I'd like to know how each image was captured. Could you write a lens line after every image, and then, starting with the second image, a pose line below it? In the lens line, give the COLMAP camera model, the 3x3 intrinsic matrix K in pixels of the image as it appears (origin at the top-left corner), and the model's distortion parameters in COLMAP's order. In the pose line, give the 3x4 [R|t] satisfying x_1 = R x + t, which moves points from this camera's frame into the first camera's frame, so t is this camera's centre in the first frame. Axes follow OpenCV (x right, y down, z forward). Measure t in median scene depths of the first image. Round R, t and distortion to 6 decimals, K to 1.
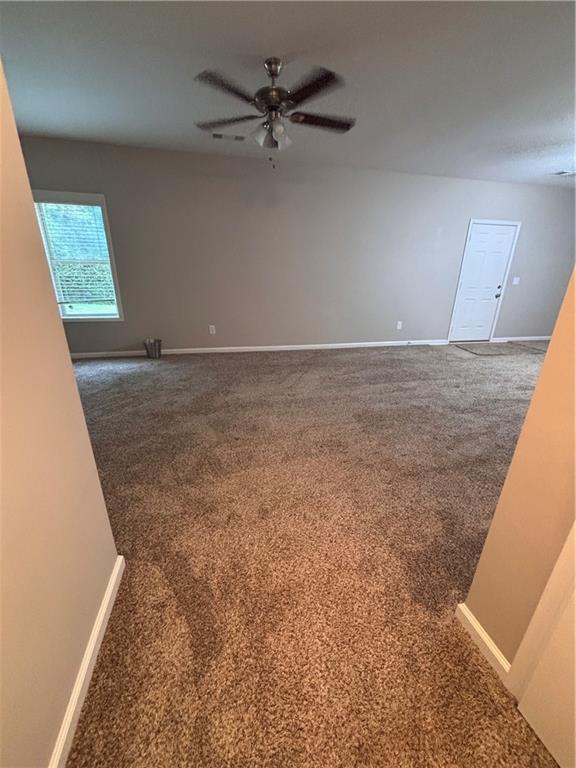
lens RADIAL K [[309.3, 0, 288.0], [0, 309.3, 384.0], [0, 0, 1]] dist [0.001394, 0.000076]
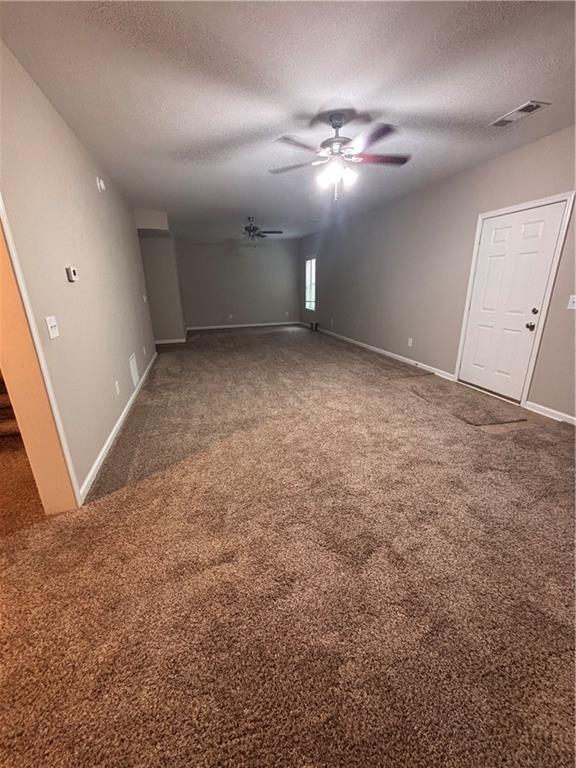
lens RADIAL K [[309.3, 0, 288.0], [0, 309.3, 384.0], [0, 0, 1]] dist [0.001394, 0.000076]
pose [[0.046637, 0.294735, -0.954440, 1.241197], [-0.332027, 0.905727, 0.263469, -0.190760], [0.942116, 0.304613, 0.140100, 0.529679]]
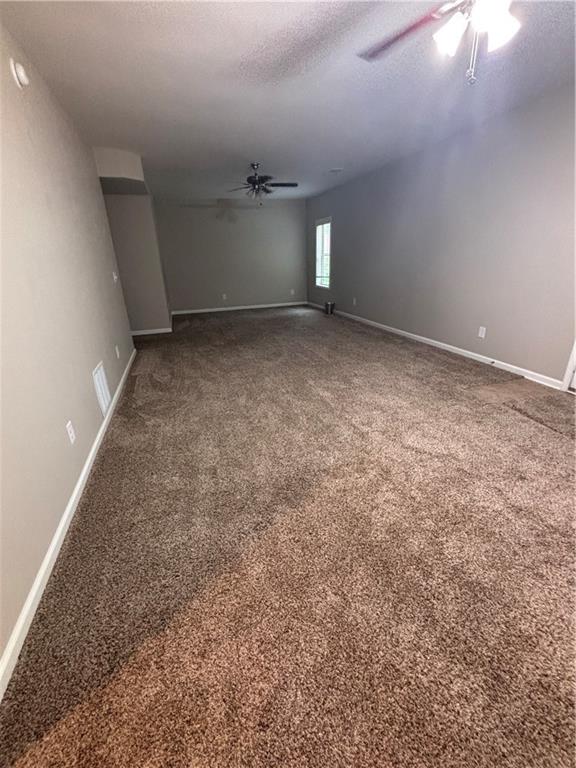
lens RADIAL K [[323.4, 0, 288.0], [0, 323.4, 384.0], [0, 0, 1]] dist [-0.010577, 0.000112]
pose [[0.084616, 0.350254, -0.932825, 1.009090], [-0.319378, 0.896322, 0.307578, -0.161131], [0.943842, 0.271897, 0.187707, 0.458132]]
